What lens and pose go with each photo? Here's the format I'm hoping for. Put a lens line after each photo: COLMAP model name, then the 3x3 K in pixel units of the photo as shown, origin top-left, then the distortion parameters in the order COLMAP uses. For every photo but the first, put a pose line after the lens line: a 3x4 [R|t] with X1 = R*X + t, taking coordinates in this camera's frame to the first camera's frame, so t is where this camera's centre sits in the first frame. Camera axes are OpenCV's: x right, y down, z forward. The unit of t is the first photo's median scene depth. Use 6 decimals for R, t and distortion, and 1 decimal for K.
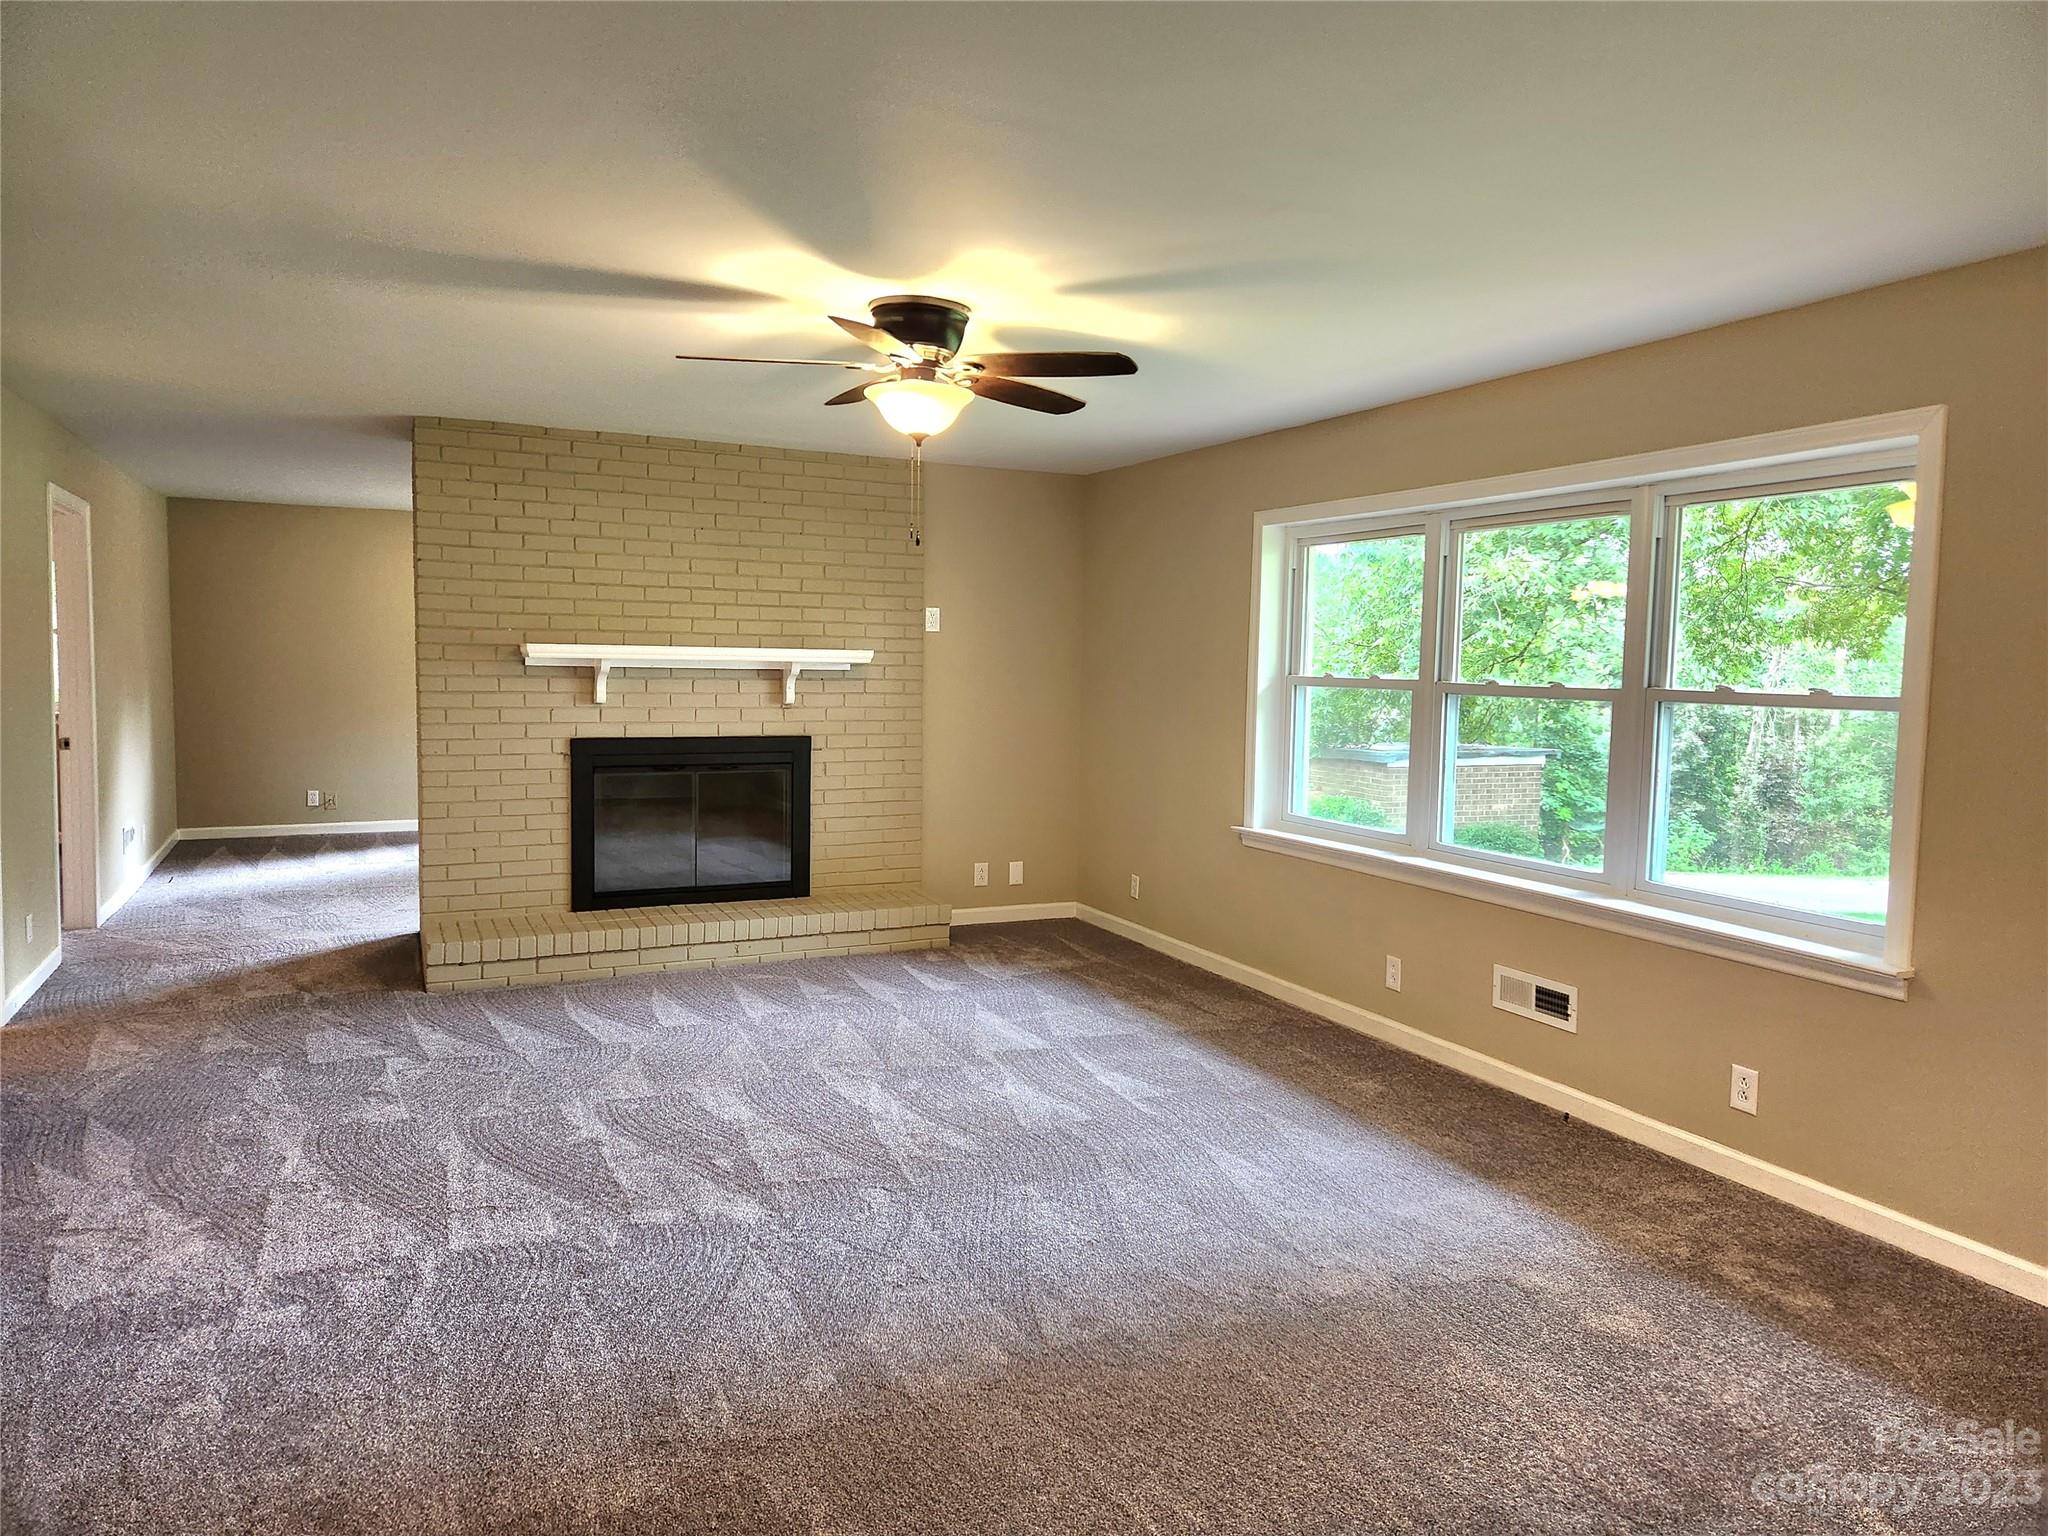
lens RADIAL K [[1343.3, 0, 1041.6], [0, 1343.3, 761.6], [0, 0, 1]] dist [0.062193, -0.046708]
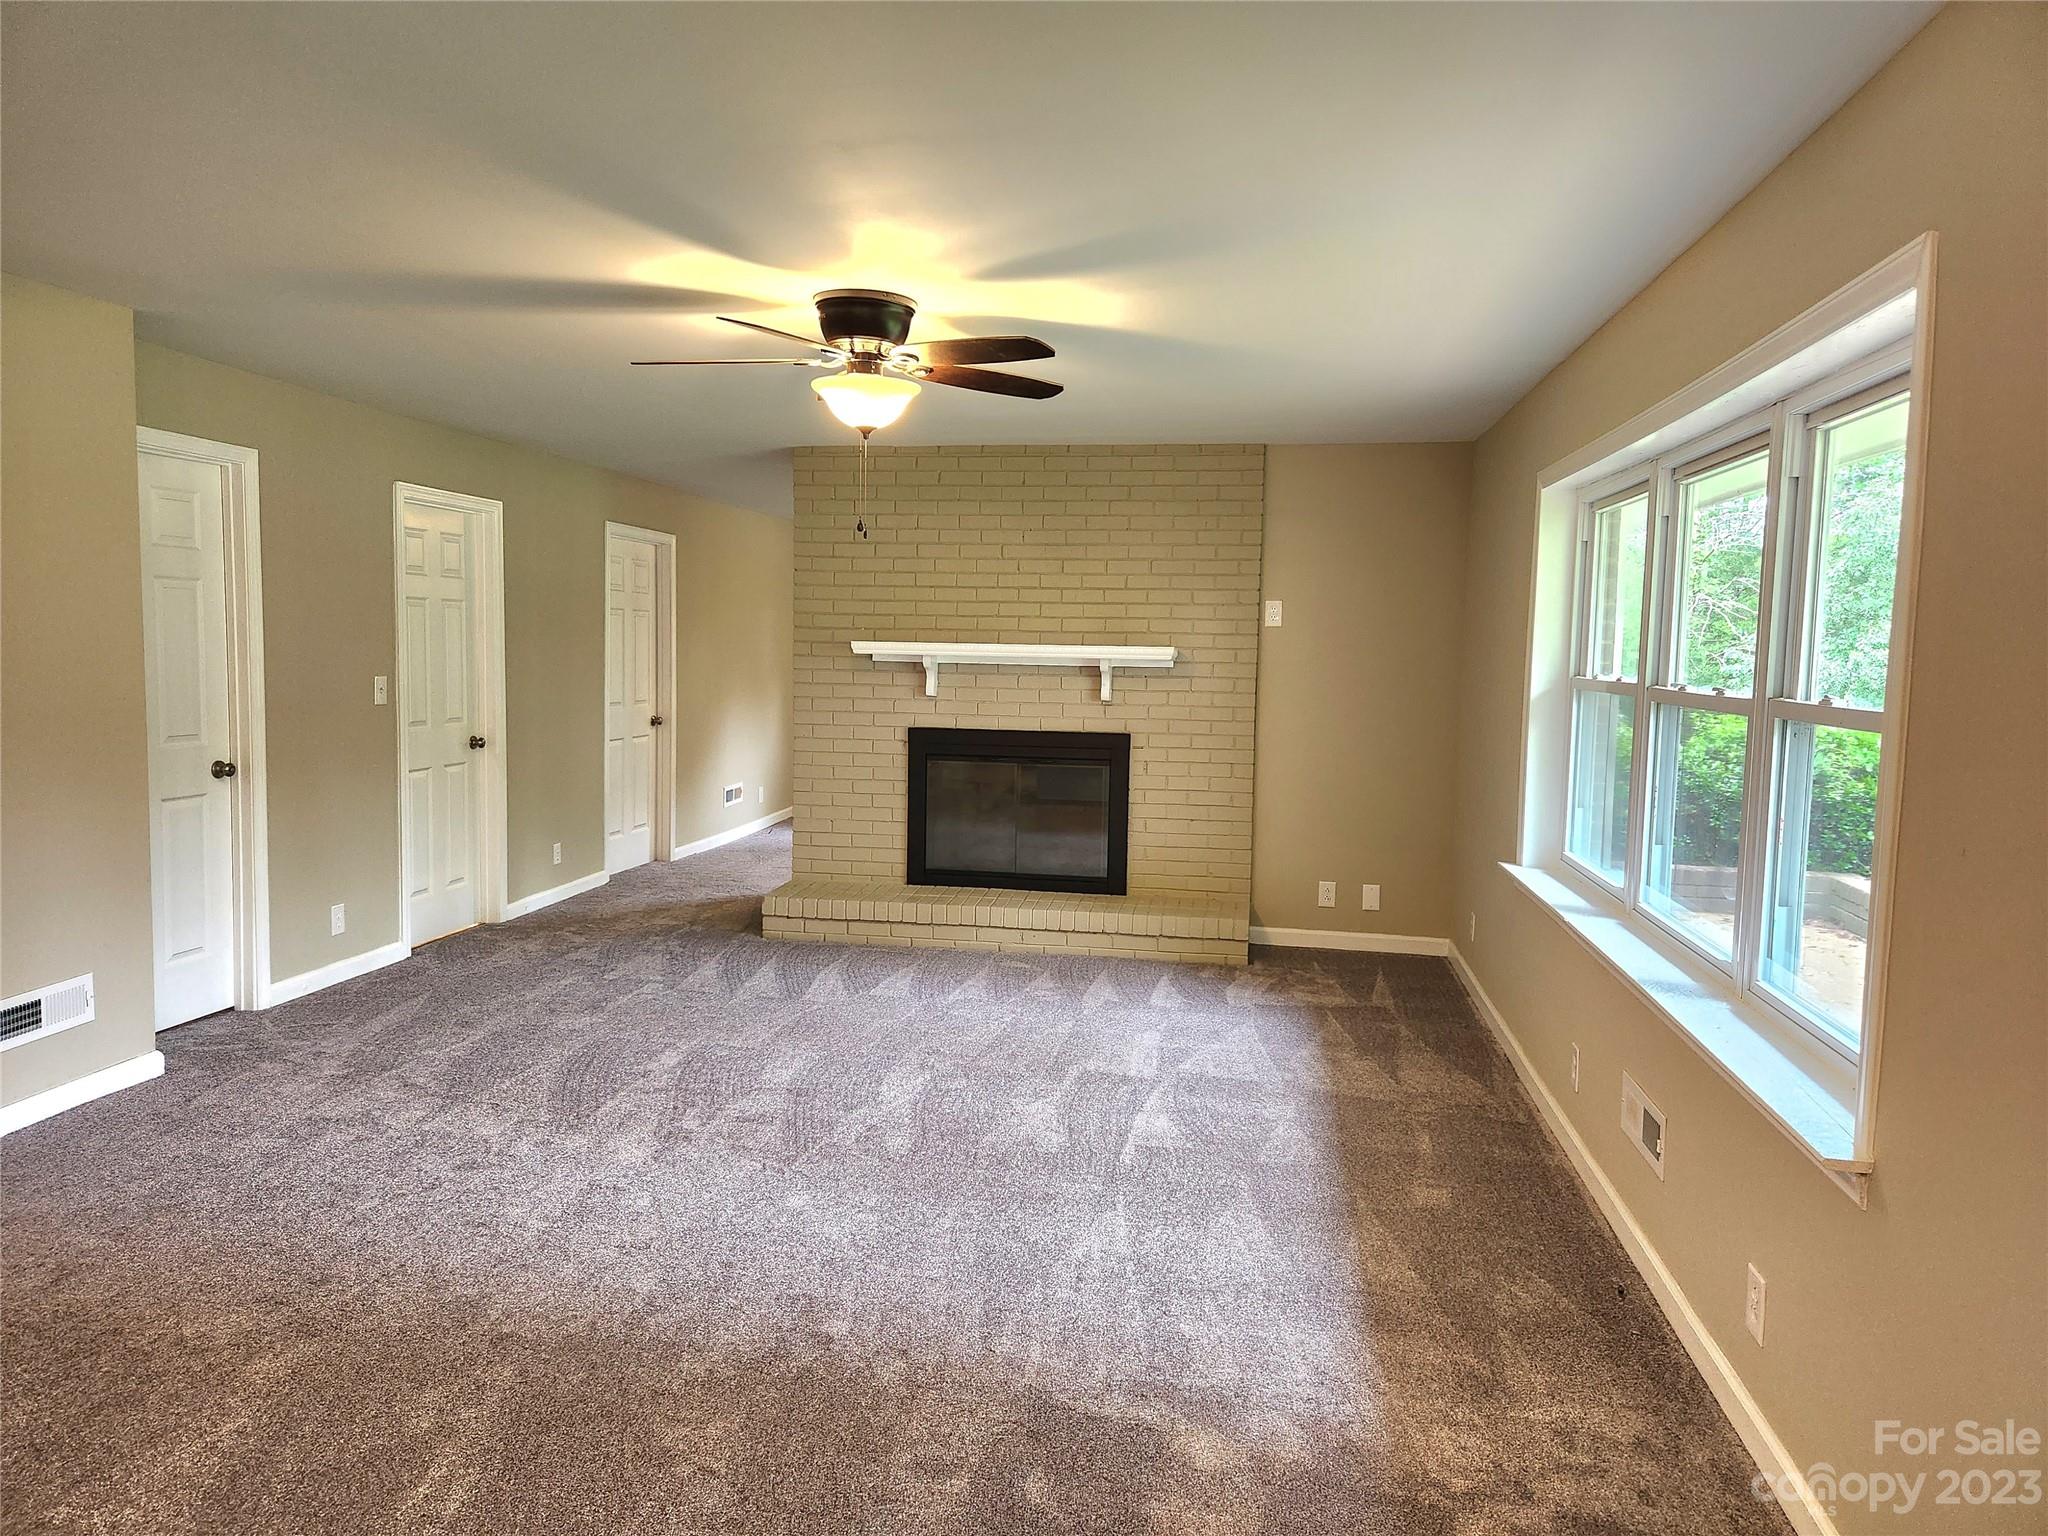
lens RADIAL K [[1370.0, 0, 1022.7], [0, 1370.0, 754.1], [0, 0, 1]] dist [0.086139, -0.077794]
pose [[0.811705, 0.045320, -0.582306, 0.379122], [-0.049563, 0.998734, 0.008641, -0.009498], [0.581961, 0.021847, 0.812923, 0.146065]]
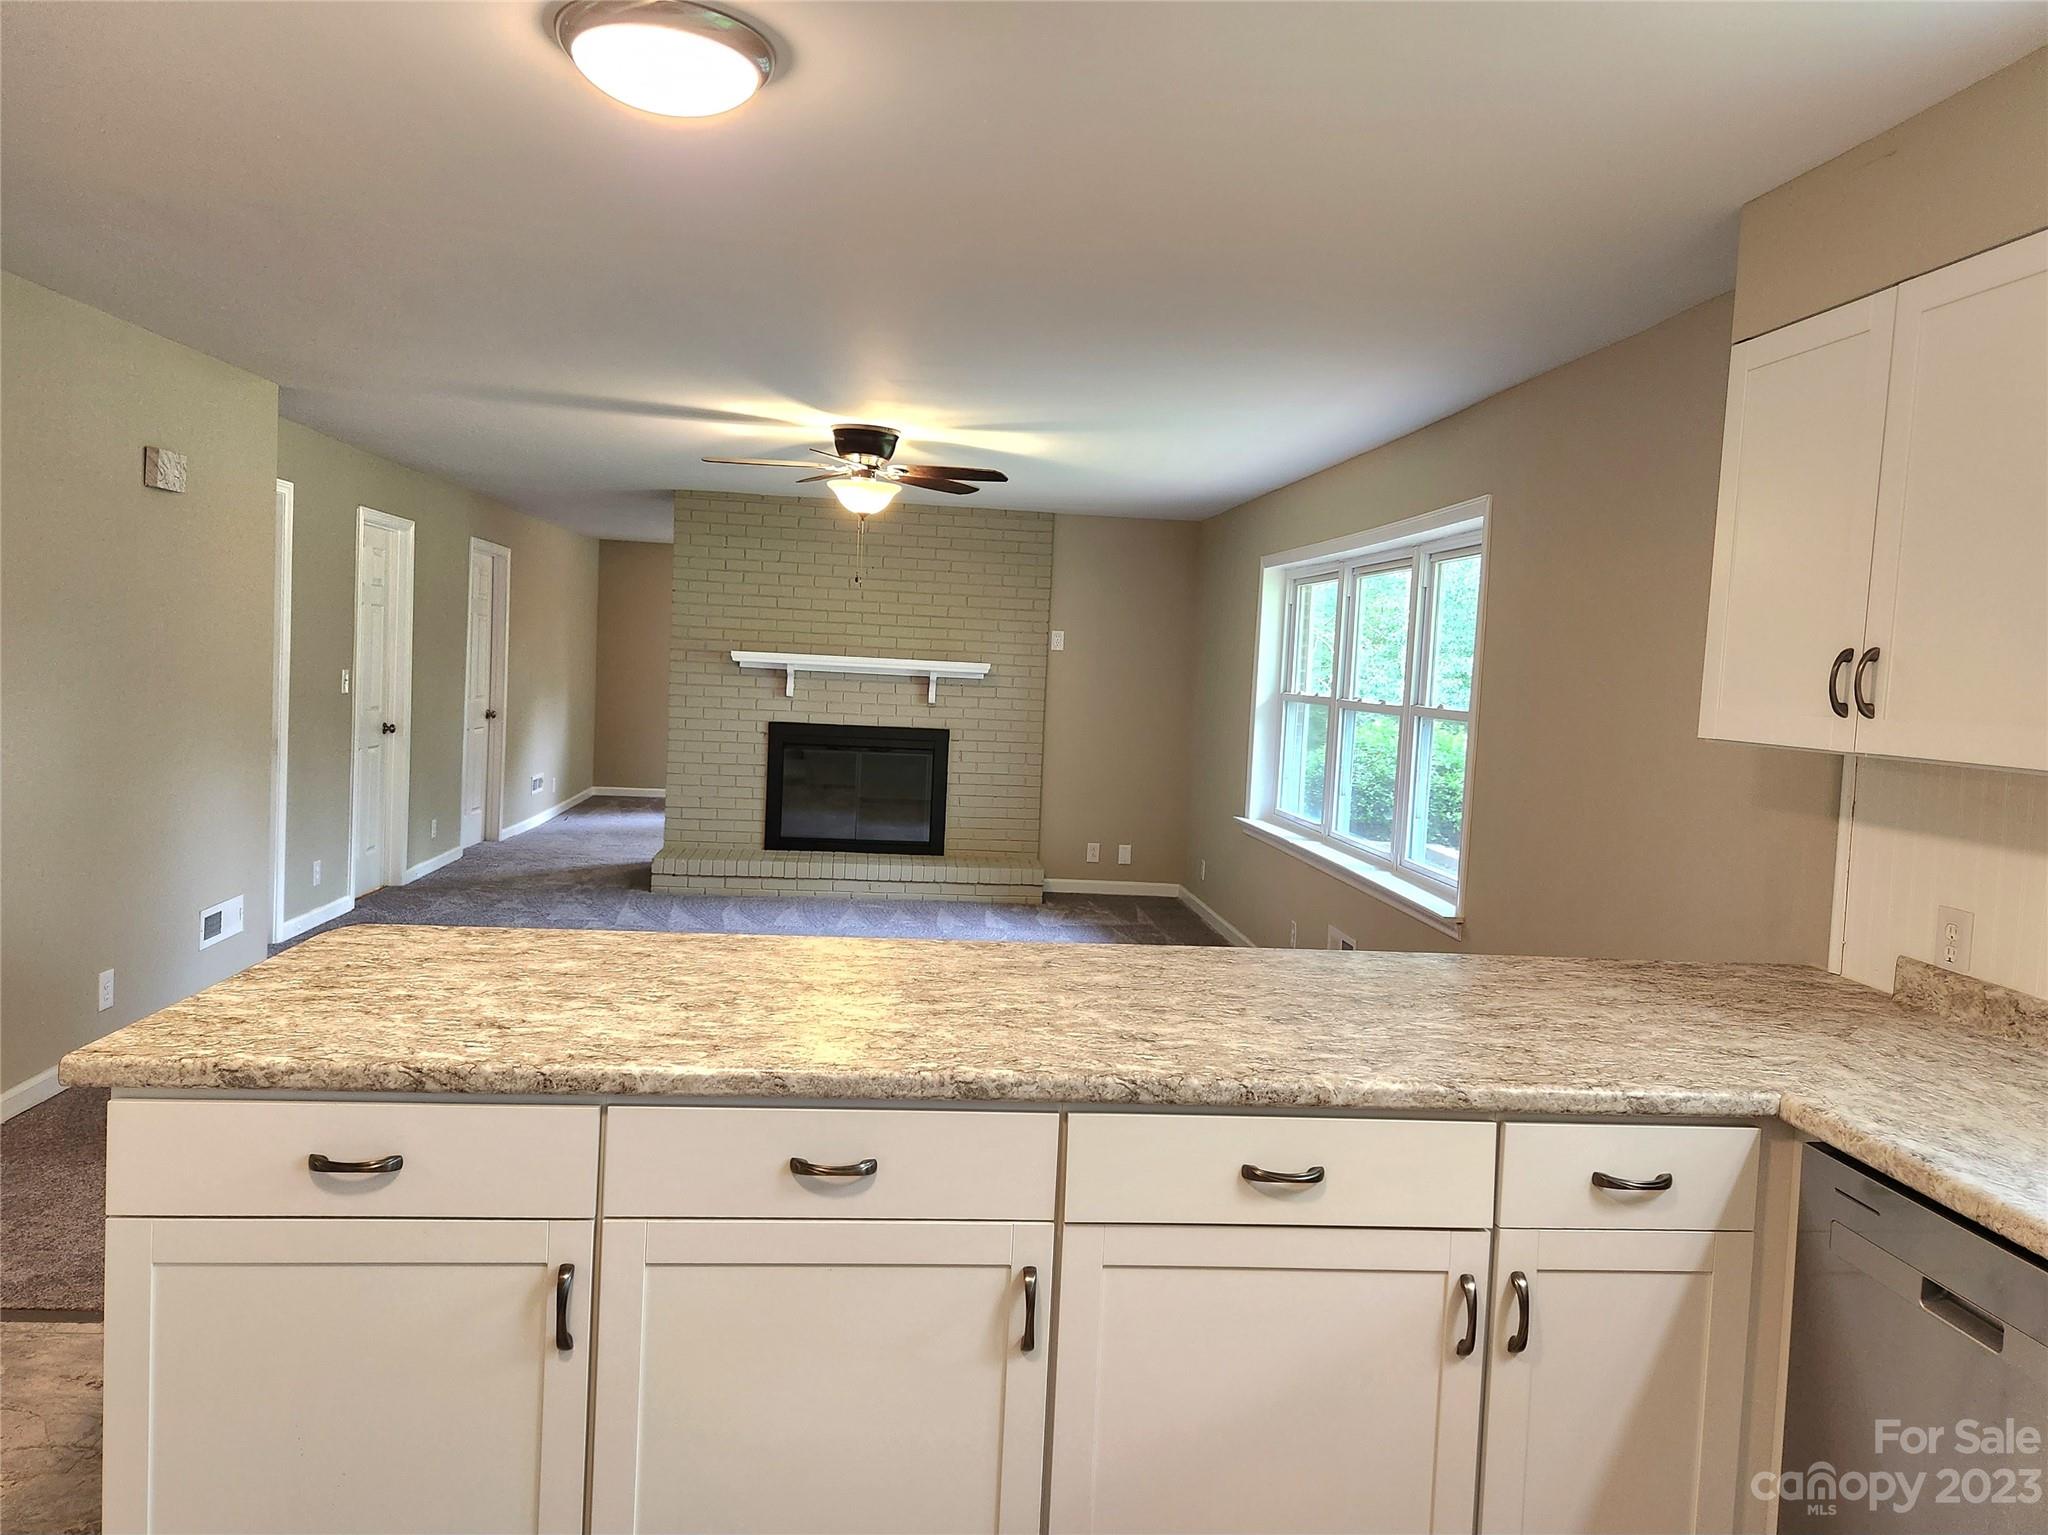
lens RADIAL K [[1422.7, 0, 1031.2], [0, 1422.7, 758.0], [0, 0, 1]] dist [0.089520, -0.081512]
pose [[0.936556, 0.050859, -0.346809, 0.398269], [-0.059047, 0.998170, -0.013077, 0.022482], [0.345509, 0.032725, 0.937845, -0.253562]]
